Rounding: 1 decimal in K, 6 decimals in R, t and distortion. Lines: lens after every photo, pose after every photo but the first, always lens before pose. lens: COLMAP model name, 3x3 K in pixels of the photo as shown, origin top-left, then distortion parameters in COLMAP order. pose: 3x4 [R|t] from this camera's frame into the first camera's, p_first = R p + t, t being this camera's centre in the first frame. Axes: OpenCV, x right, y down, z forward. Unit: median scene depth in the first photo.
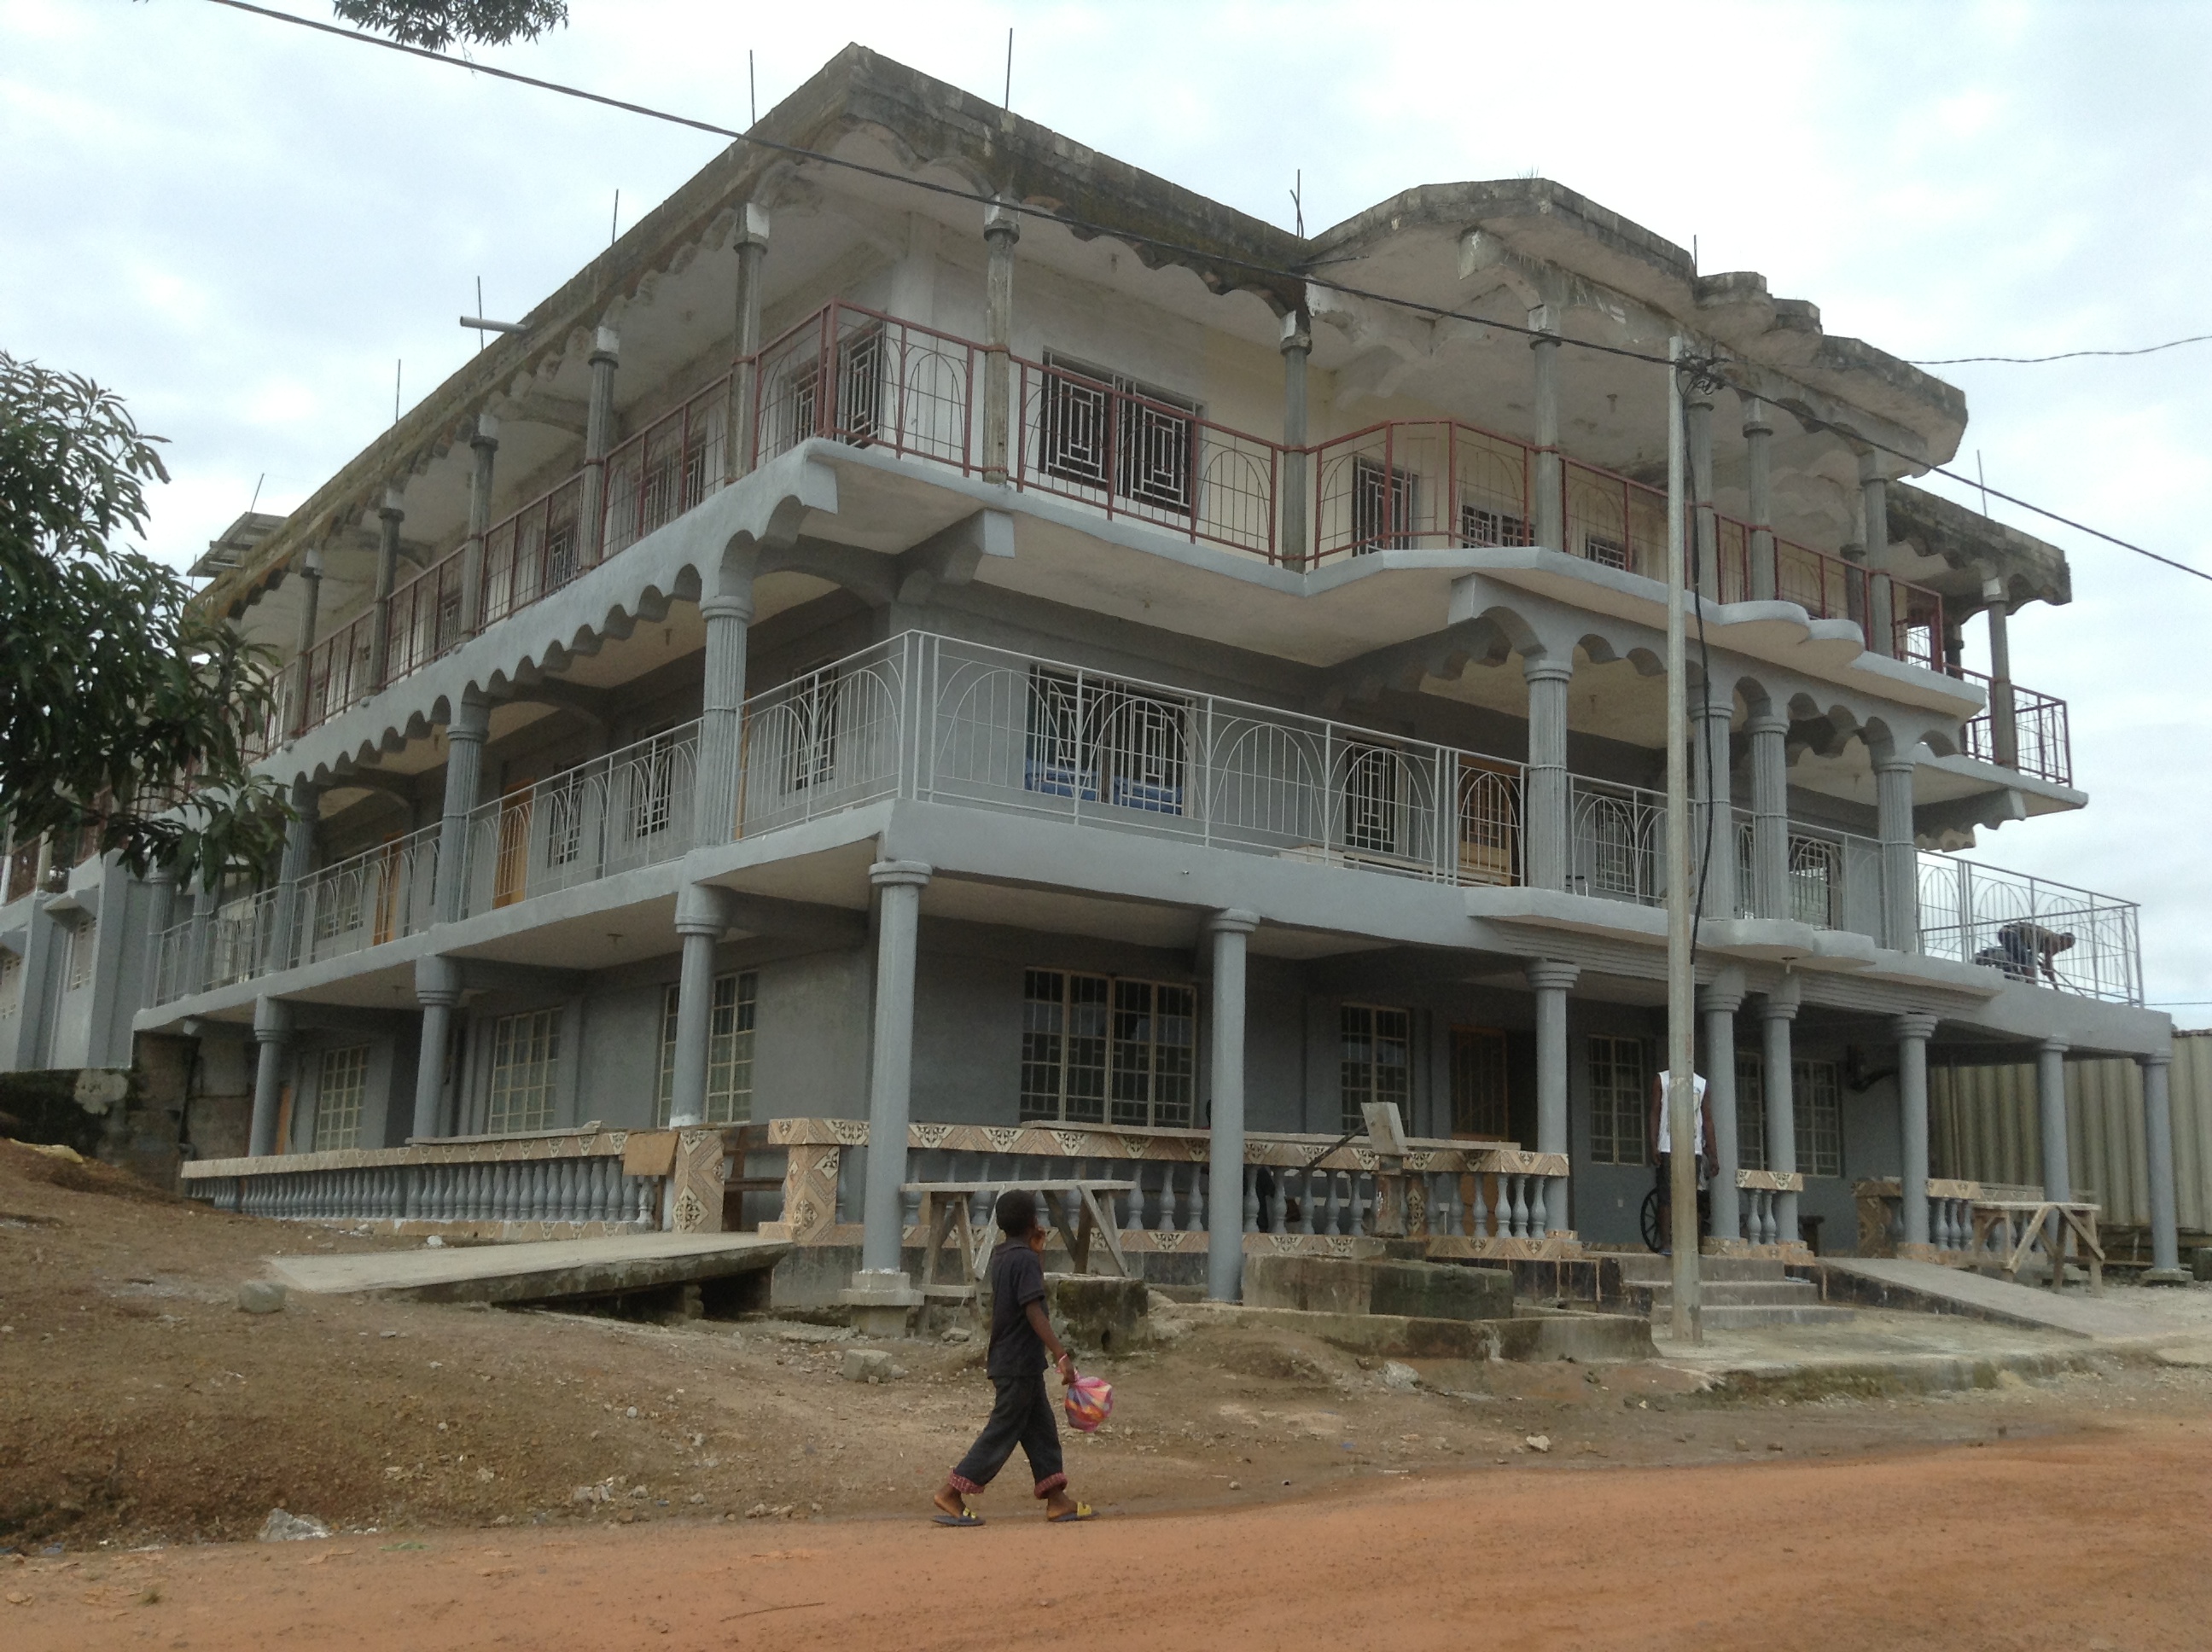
lens RADIAL K [[2079.3, 0, 1106.0], [0, 2079.3, 826.0], [0, 0, 1]] dist [0.120379, -0.256431]
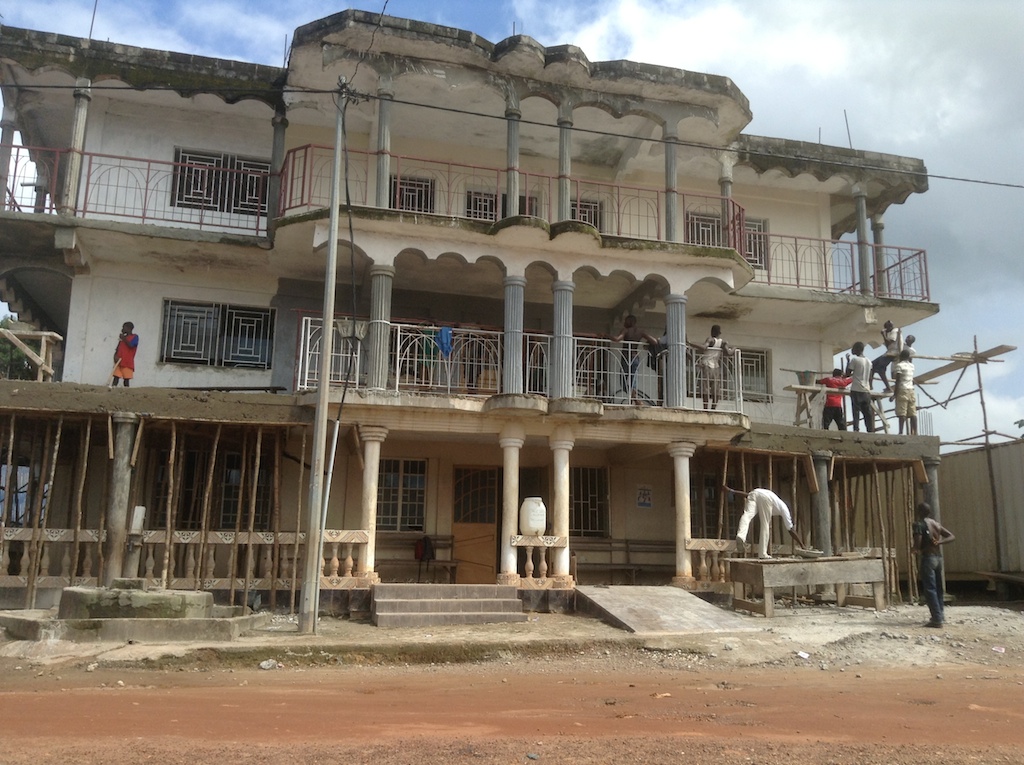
lens RADIAL K [[962.6, 0, 512.0], [0, 962.6, 382.5], [0, 0, 1]] dist [0.120379, -0.256431]
pose [[0.920680, -0.095308, -0.378504, 0.616222], [0.084713, 0.995407, -0.044589, 0.070426], [0.381016, 0.008988, 0.924525, 0.249232]]
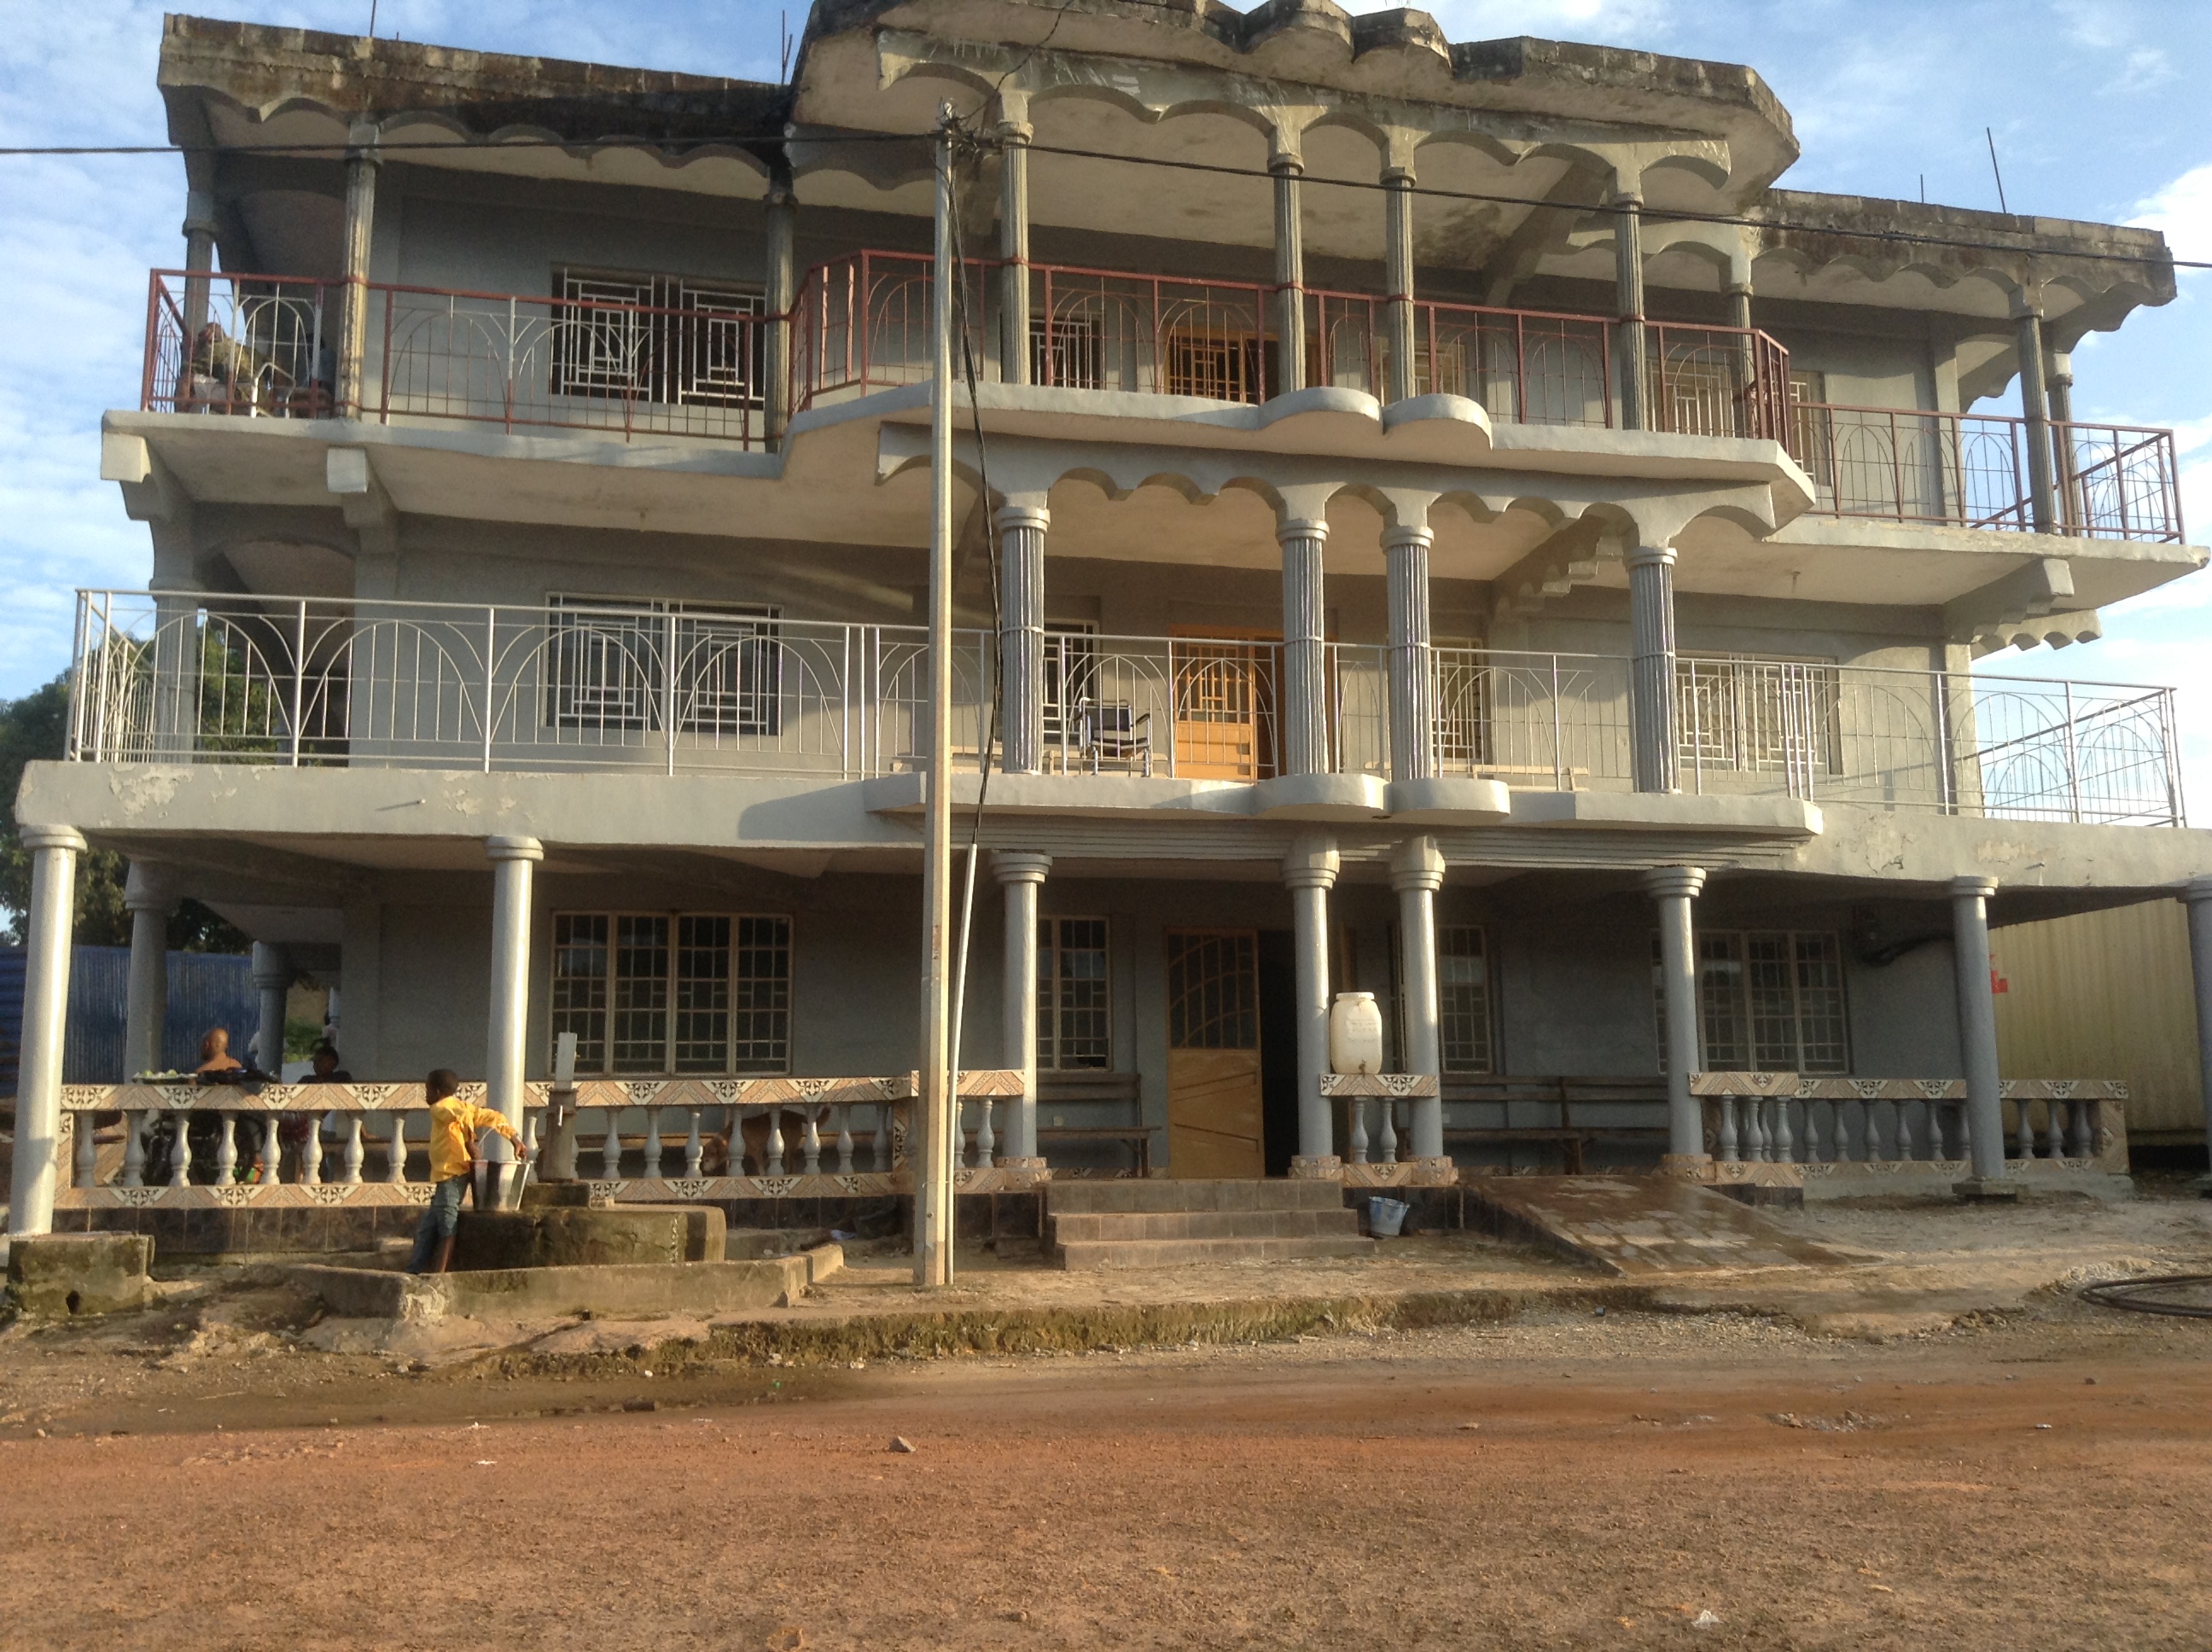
lens RADIAL K [[2079.3, 0, 1106.0], [0, 2079.3, 826.0], [0, 0, 1]] dist [0.120379, -0.256431]
pose [[0.906594, -0.106477, -0.408350, 0.568566], [0.113293, 0.993533, -0.007537, 0.061556], [0.406512, -0.039430, 0.912794, 0.217047]]
